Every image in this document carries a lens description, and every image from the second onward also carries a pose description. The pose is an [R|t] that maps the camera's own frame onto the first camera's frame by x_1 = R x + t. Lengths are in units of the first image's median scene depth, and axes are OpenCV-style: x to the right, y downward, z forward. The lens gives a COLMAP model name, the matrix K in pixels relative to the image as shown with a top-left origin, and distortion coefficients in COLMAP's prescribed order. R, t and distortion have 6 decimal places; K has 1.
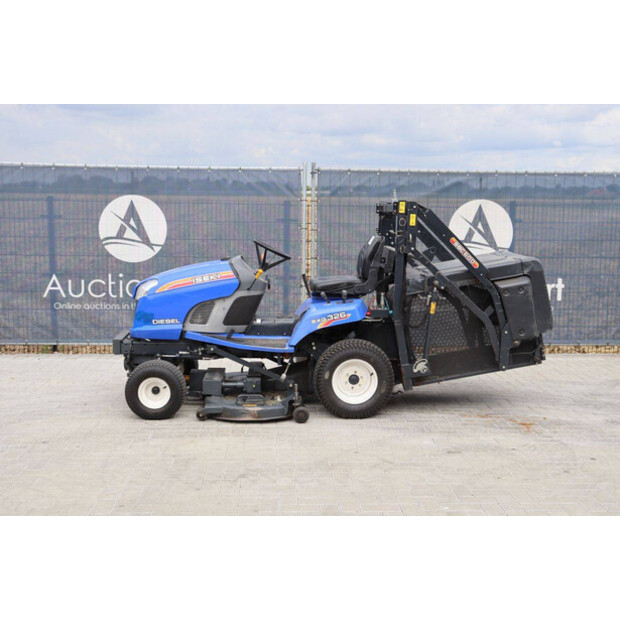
lens RADIAL K [[832.0, 0, 310.0], [0, 832.0, 310.0], [0, 0, 1]] dist [0.045673, 0.057852]
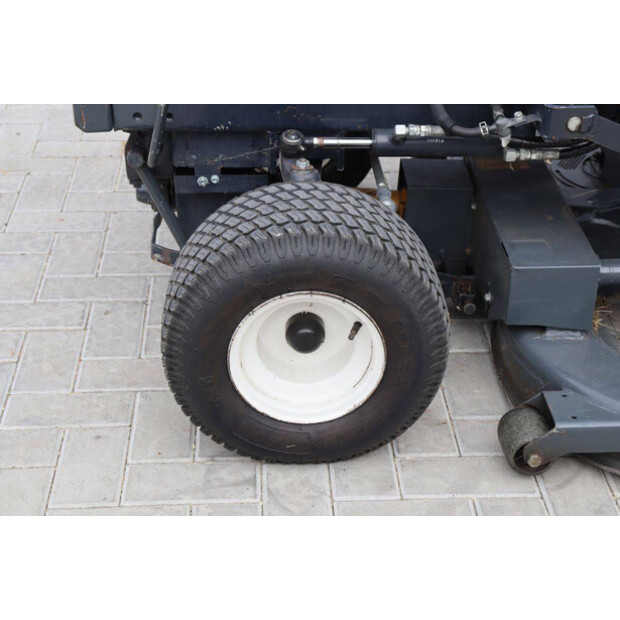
lens RADIAL K [[1209.6, 0, 310.0], [0, 1209.6, 310.0], [0, 0, 1]] dist [0.266338, 0.123354]
pose [[0.999983, -0.003589, 0.004509, -0.182727], [0.001614, 0.925510, 0.378720, -0.023204], [-0.005532, -0.378707, 0.925500, 0.712221]]
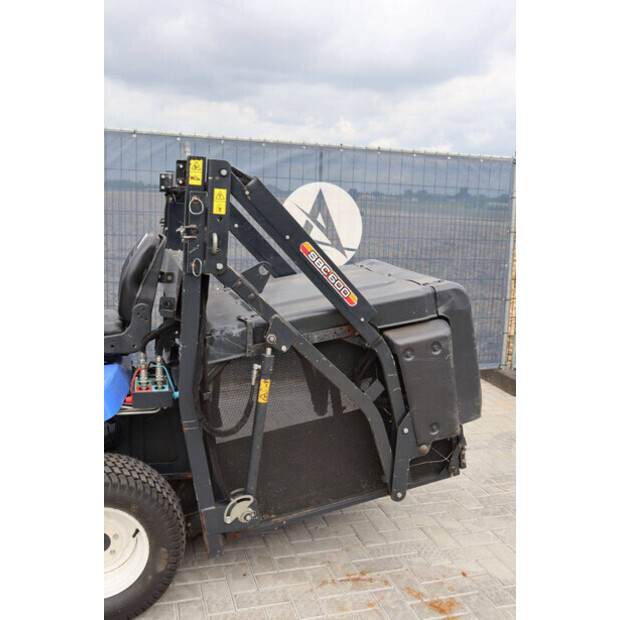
lens RADIAL K [[622.9, 0, 310.0], [0, 622.9, 310.0], [0, 0, 1]] dist [-0.089005, 0.124726]
pose [[0.971227, -0.011196, 0.237893, 0.087946], [-0.000418, 0.998813, 0.048717, -0.064454], [-0.238156, -0.047415, 0.970069, 0.643889]]
